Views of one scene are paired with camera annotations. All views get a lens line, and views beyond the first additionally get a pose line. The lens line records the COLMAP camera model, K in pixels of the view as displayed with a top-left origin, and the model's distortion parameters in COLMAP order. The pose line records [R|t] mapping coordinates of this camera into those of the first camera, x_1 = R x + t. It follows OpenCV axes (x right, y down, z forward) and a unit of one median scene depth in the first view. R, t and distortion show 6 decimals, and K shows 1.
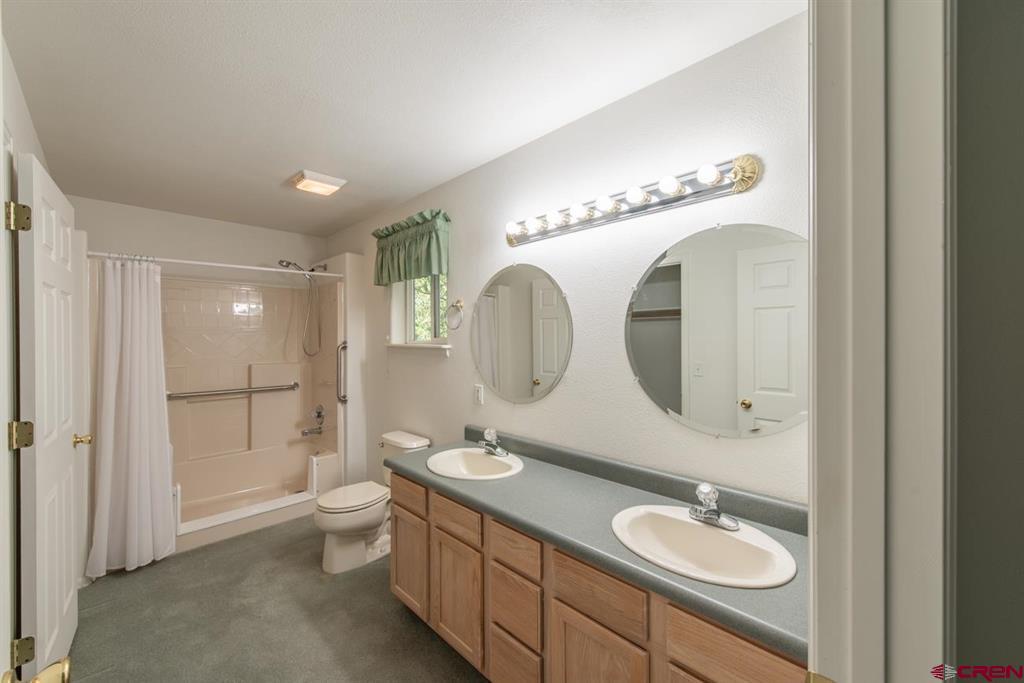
lens RADIAL K [[399.2, 0, 514.0], [0, 399.2, 342.0], [0, 0, 1]] dist [0.012002, -0.003048]
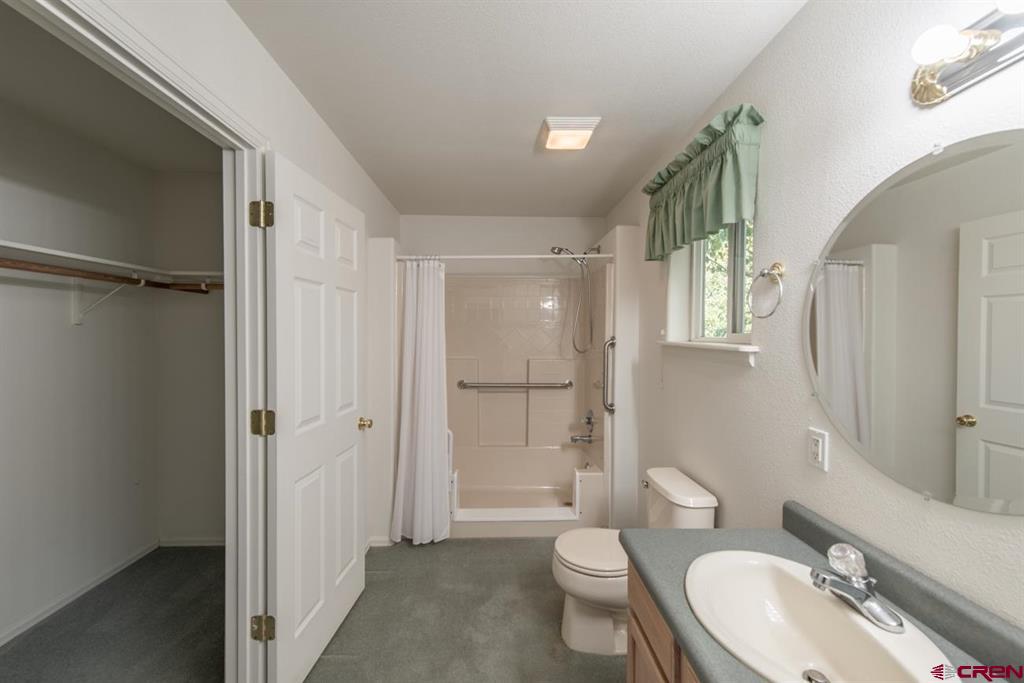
lens RADIAL K [[399.2, 0, 514.6], [0, 399.2, 340.5], [0, 0, 1]] dist [0.012002, -0.003048]
pose [[0.728375, 0.020716, -0.684866, -0.022542], [-0.013767, 0.999784, 0.015601, -0.004950], [0.685041, -0.001935, 0.728502, 0.356759]]
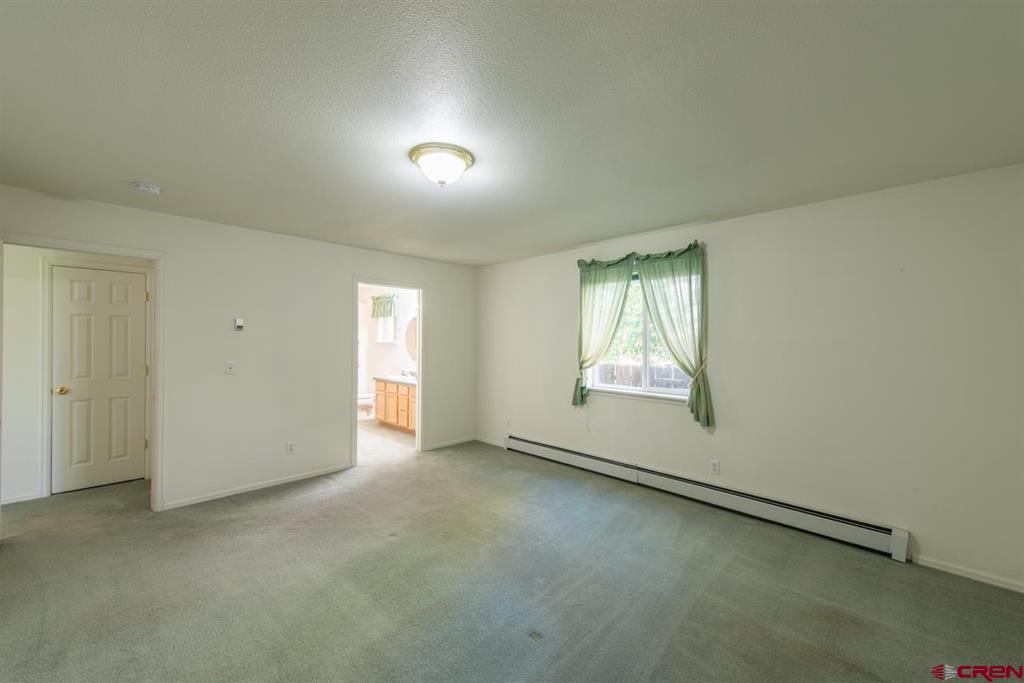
lens RADIAL K [[399.2, 0, 509.5], [0, 399.2, 339.3], [0, 0, 1]] dist [0.012002, -0.003048]
pose [[0.999936, 0.011196, -0.001738, 0.601205], [-0.011208, 0.999914, -0.006789, -0.004275], [0.001662, 0.006808, 0.999975, -1.727786]]
